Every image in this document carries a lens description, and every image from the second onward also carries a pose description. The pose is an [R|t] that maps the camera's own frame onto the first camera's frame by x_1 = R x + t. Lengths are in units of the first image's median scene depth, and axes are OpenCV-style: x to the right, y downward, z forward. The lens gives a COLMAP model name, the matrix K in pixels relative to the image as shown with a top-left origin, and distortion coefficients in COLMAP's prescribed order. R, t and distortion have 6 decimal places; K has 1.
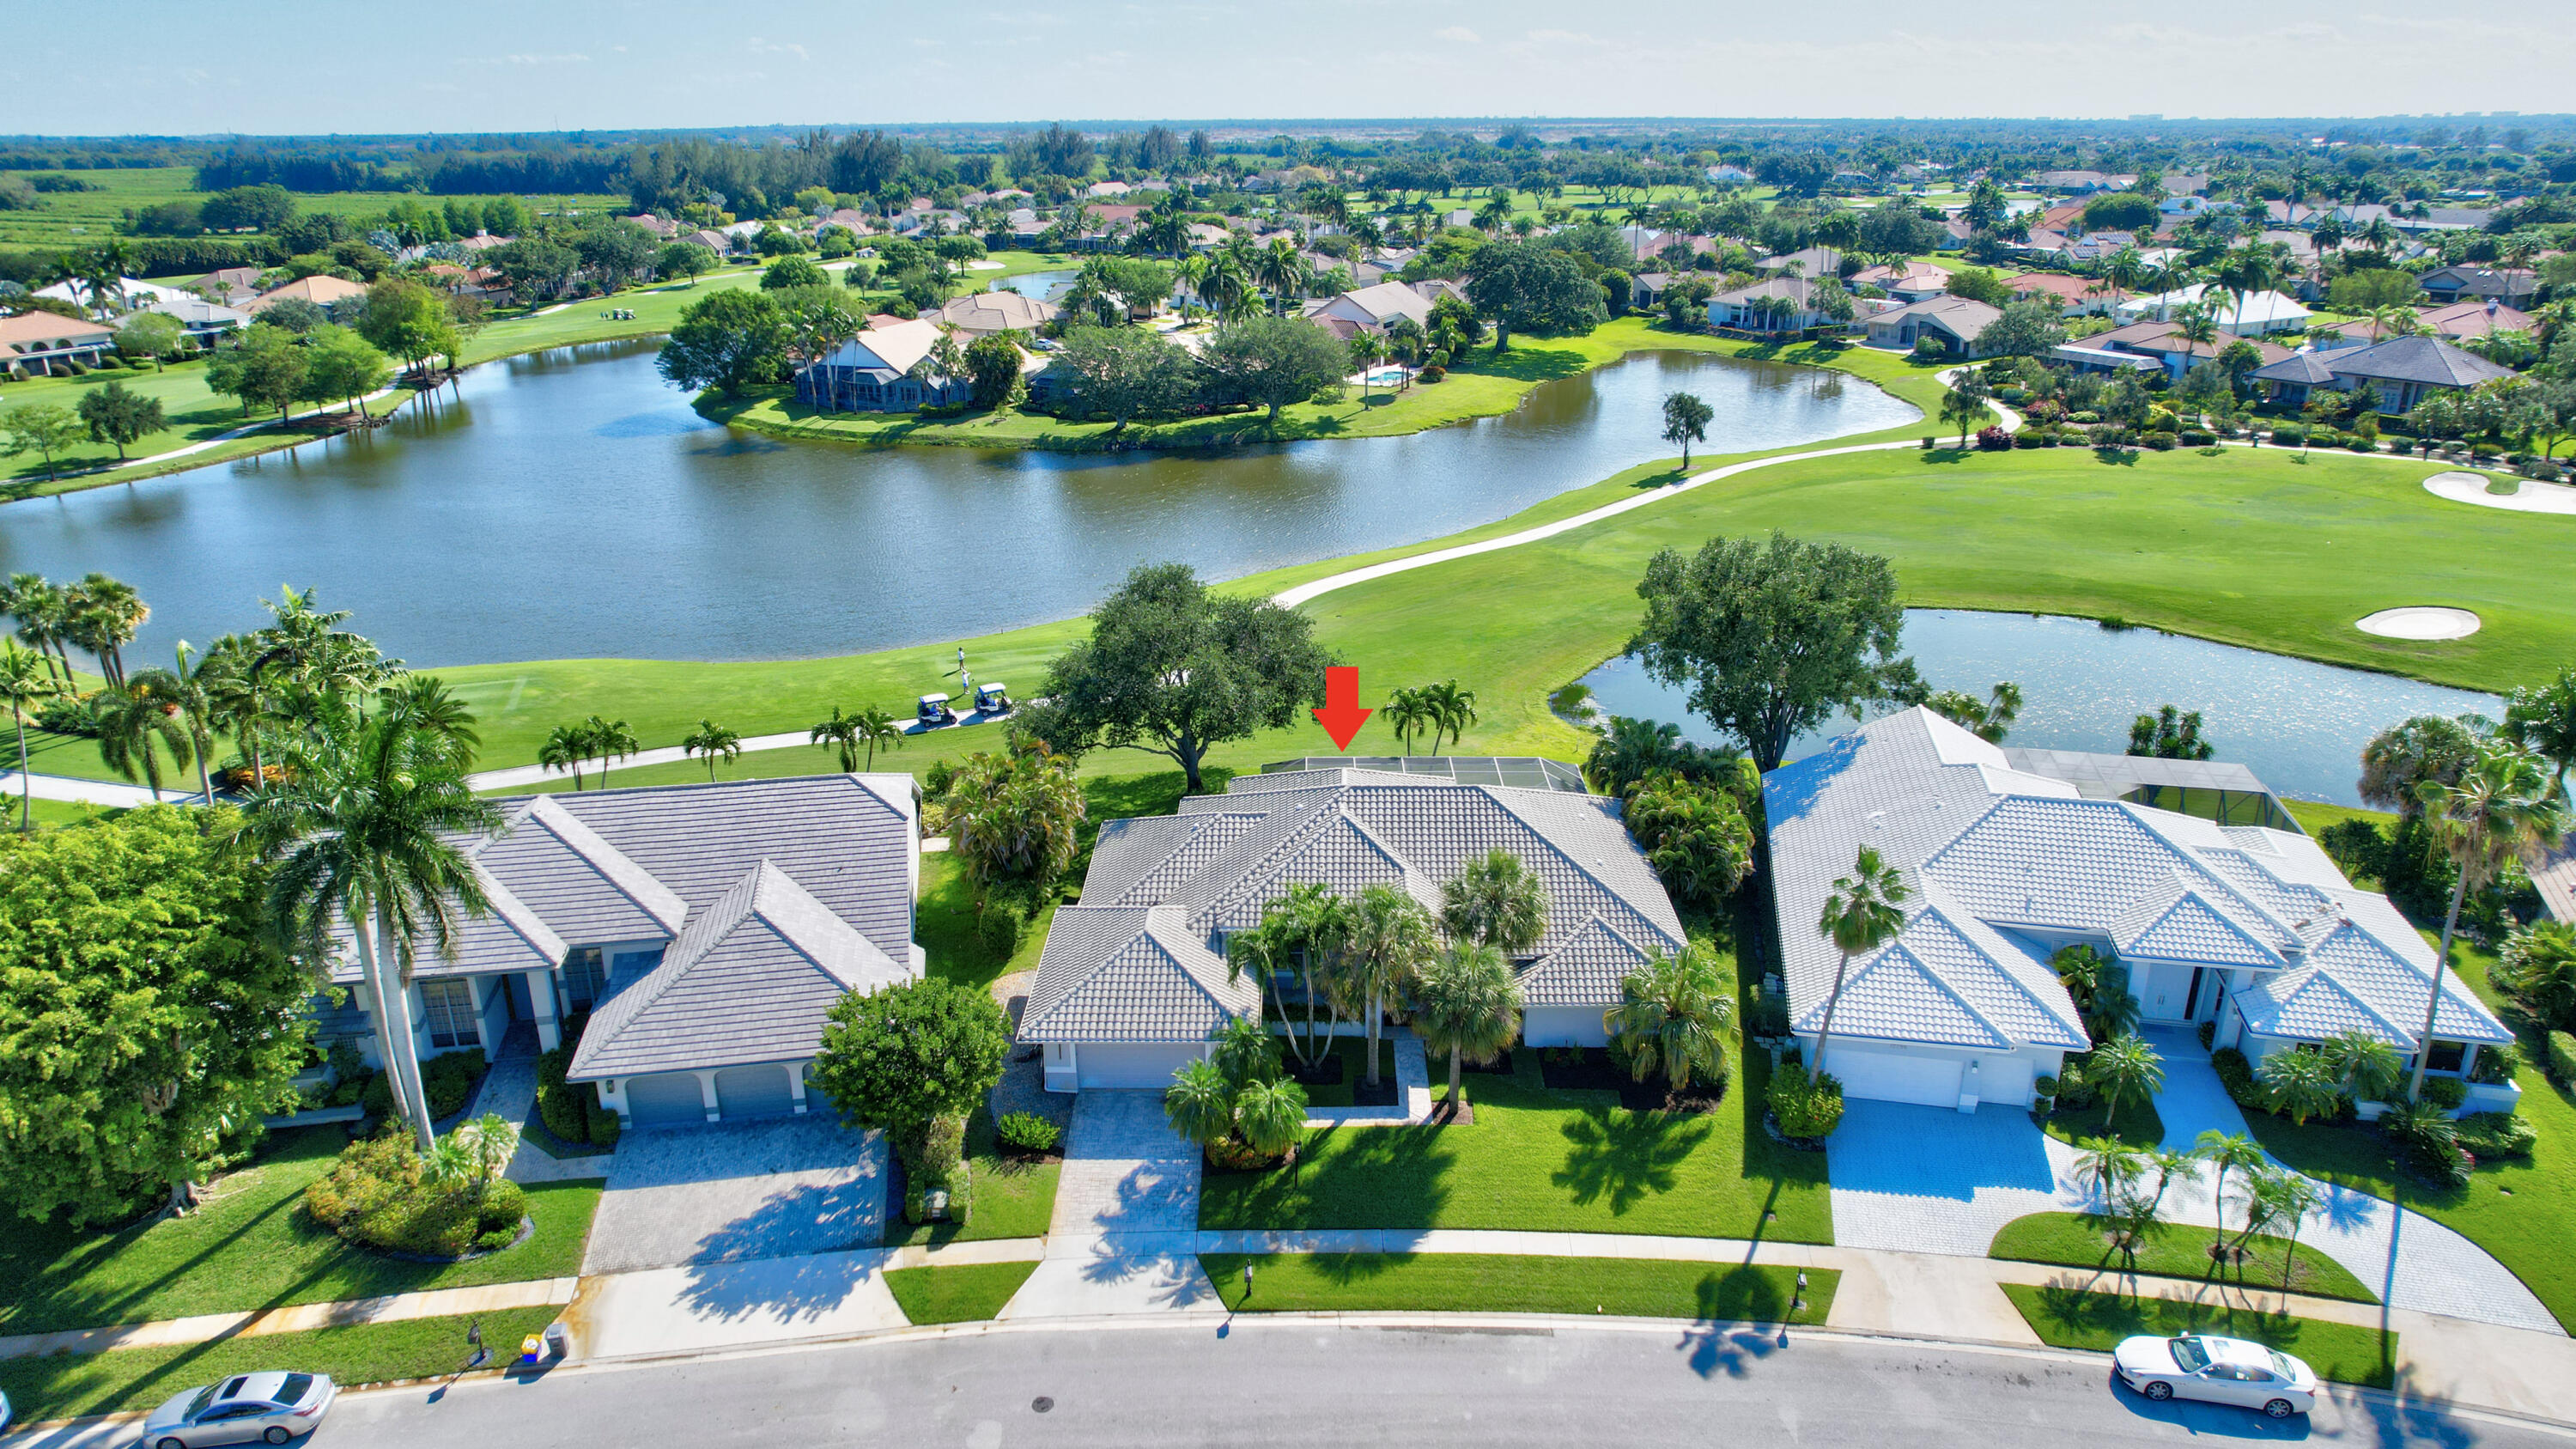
lens RADIAL K [[1622.1, 0, 1288.0], [0, 1622.1, 724.5], [0, 0, 1]] dist [-0.043525, 0.000826]
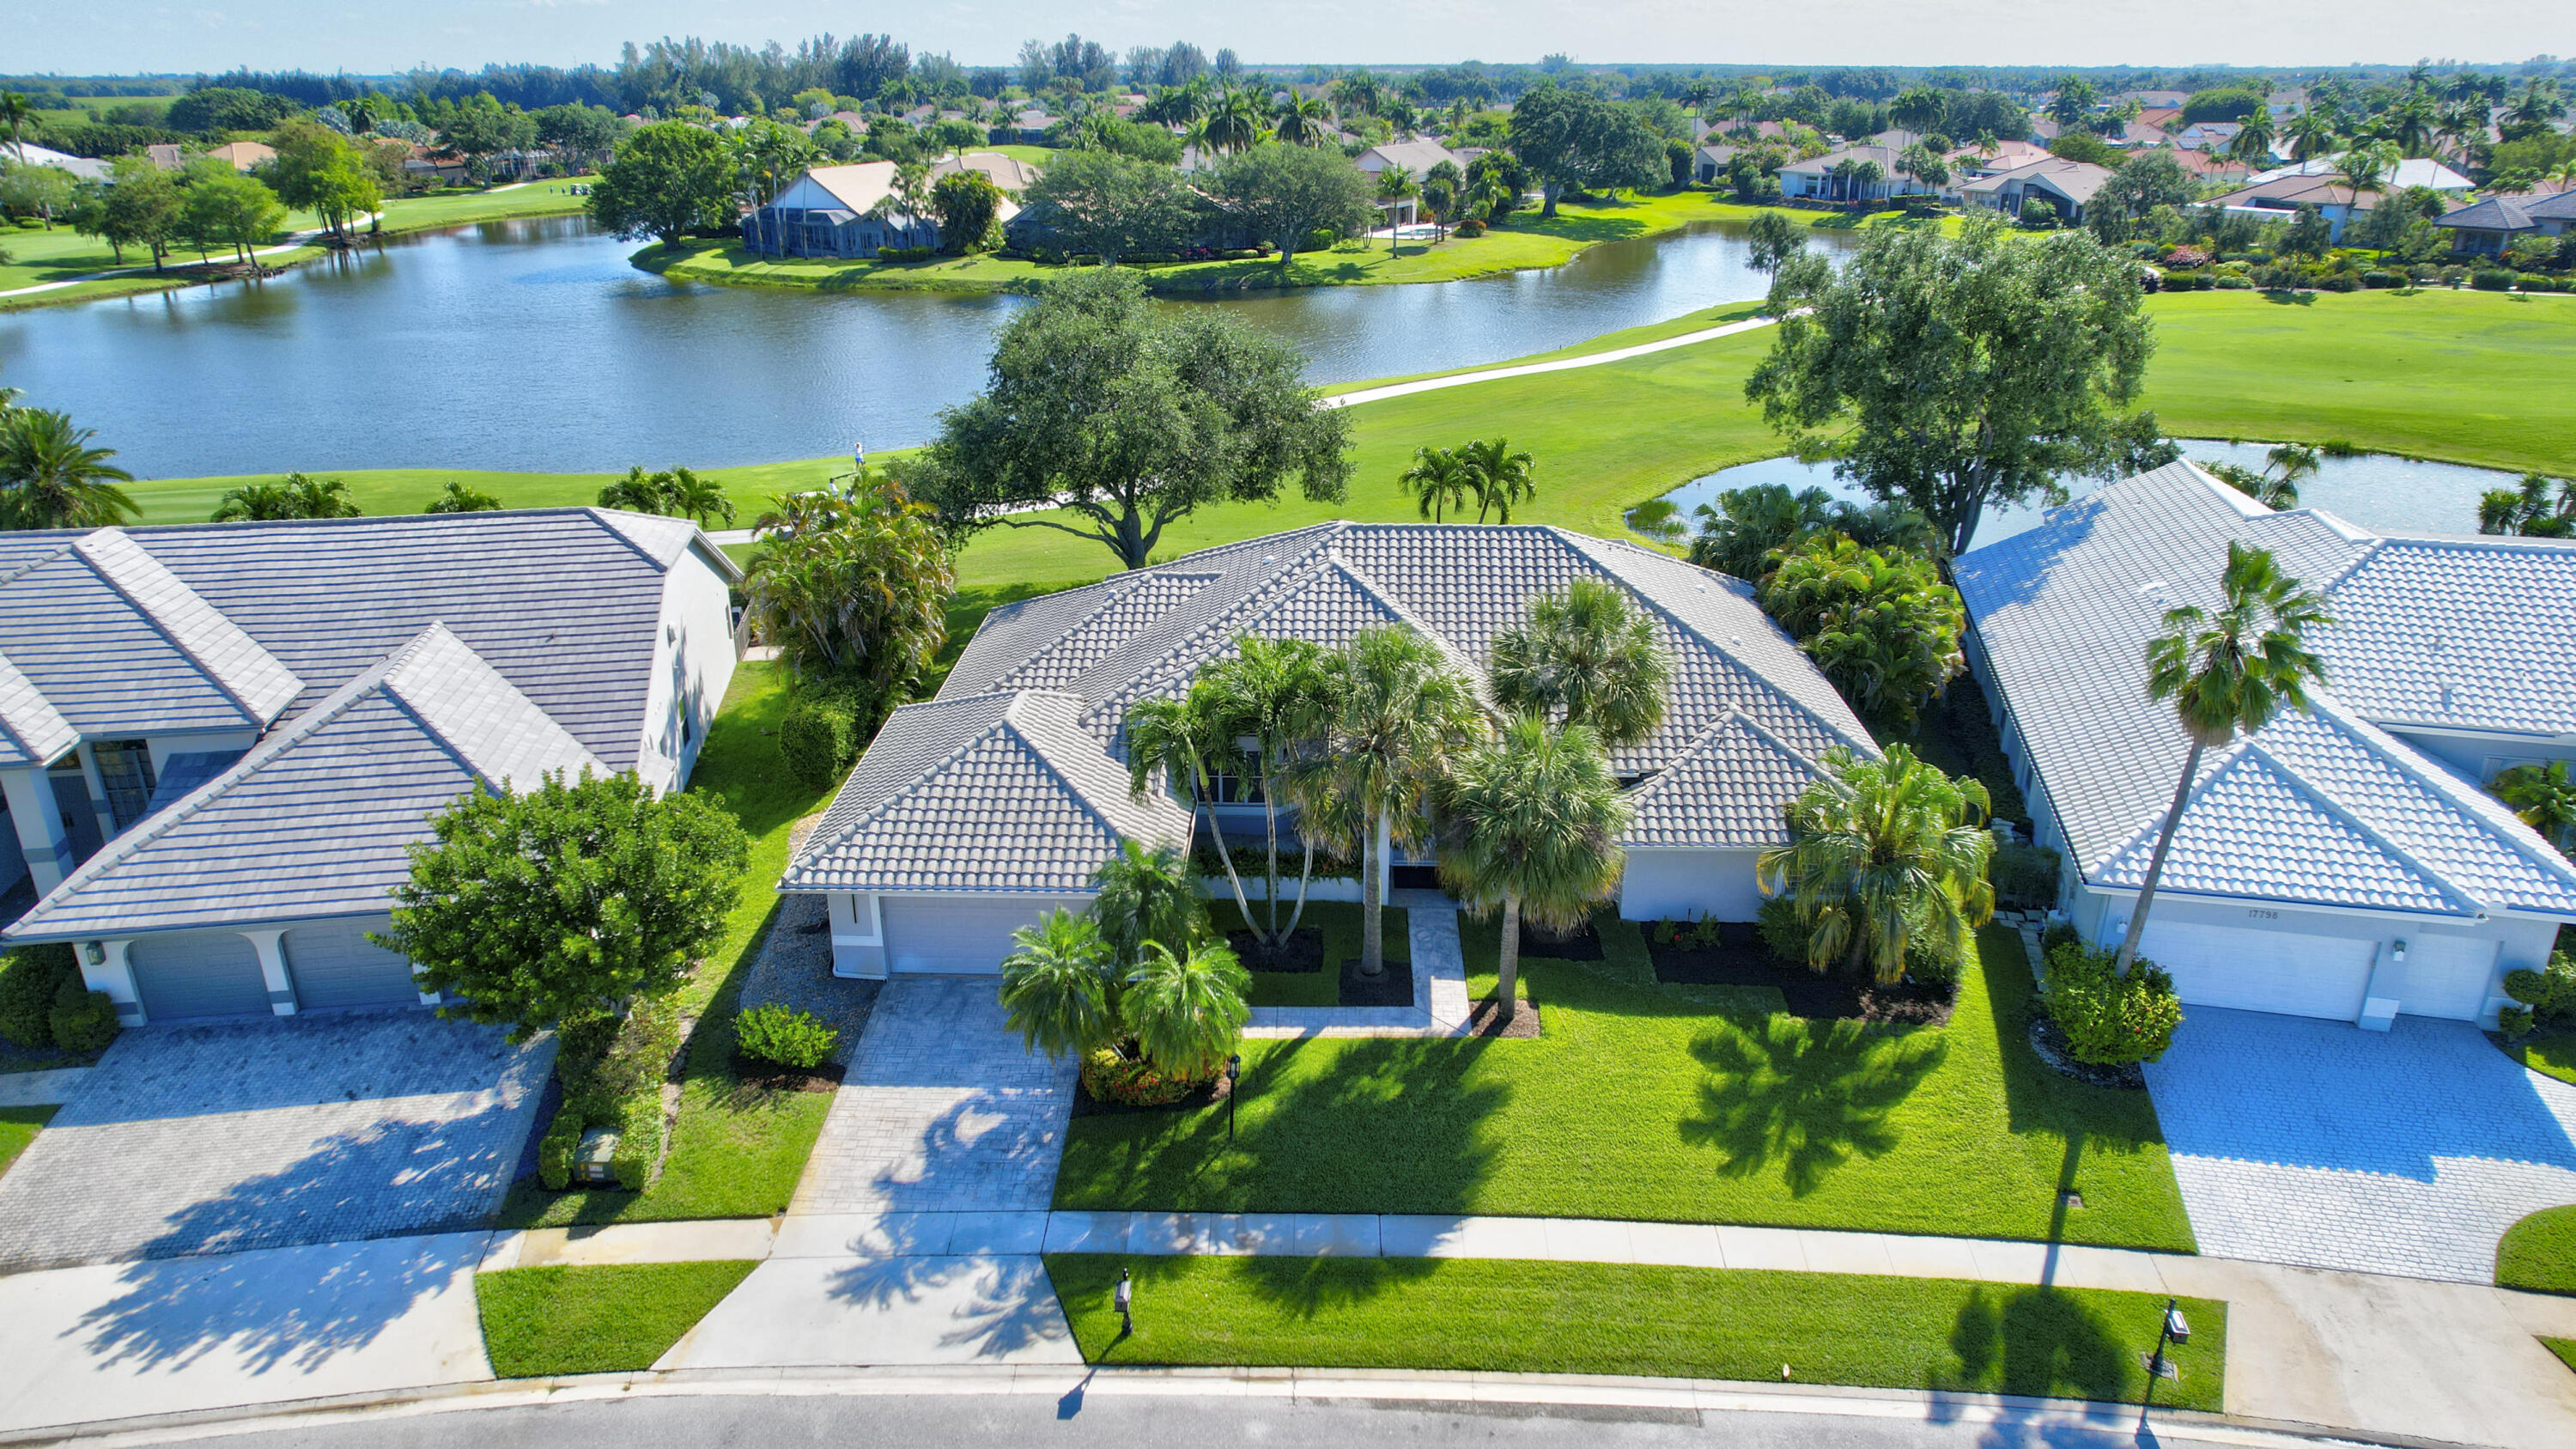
lens RADIAL K [[1634.0, 0, 1288.0], [0, 1634.0, 724.5], [0, 0, 1]] dist [-0.070835, 0.062402]
pose [[0.999779, 0.009836, -0.018582, 0.030365], [-0.009465, 0.999756, 0.019935, 0.114199], [0.018773, -0.019755, 0.999629, 0.381040]]
